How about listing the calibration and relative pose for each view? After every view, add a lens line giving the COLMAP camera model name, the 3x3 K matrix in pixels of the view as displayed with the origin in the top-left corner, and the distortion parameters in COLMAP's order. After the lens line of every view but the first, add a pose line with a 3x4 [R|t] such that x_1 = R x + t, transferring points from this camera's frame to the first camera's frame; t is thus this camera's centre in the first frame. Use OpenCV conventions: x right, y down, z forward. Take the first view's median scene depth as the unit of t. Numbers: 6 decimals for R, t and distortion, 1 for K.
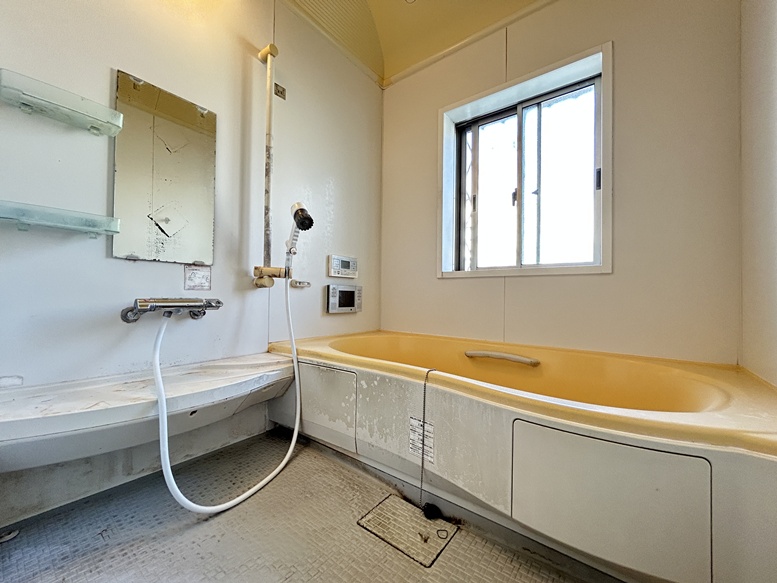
lens RADIAL K [[311.7, 0, 389.4], [0, 311.7, 292.4], [0, 0, 1]] dist [-0.000203, -0.000024]
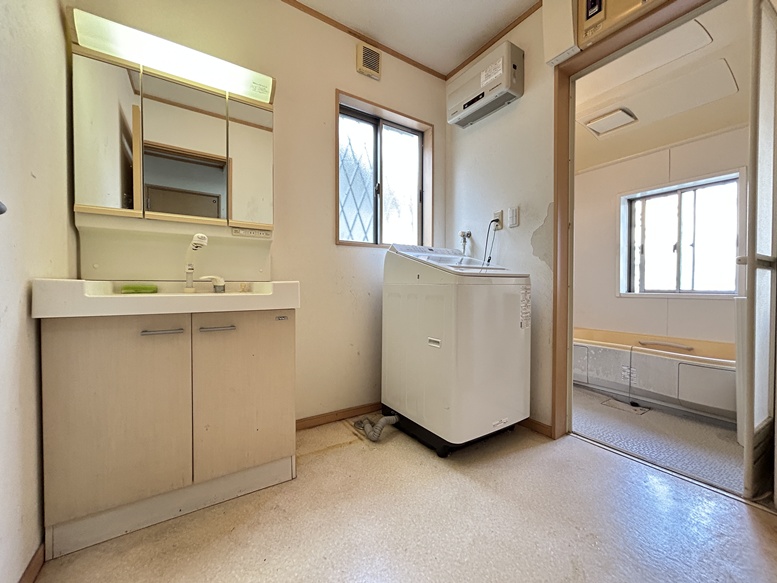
lens RADIAL K [[311.7, 0, 386.8], [0, 311.7, 293.8], [0, 0, 1]] dist [-0.000203, -0.000024]
pose [[0.943602, -0.003967, -0.331060, -0.487561], [0.013488, 0.999559, 0.026467, -0.134916], [0.330808, -0.029440, 0.943239, -1.054216]]
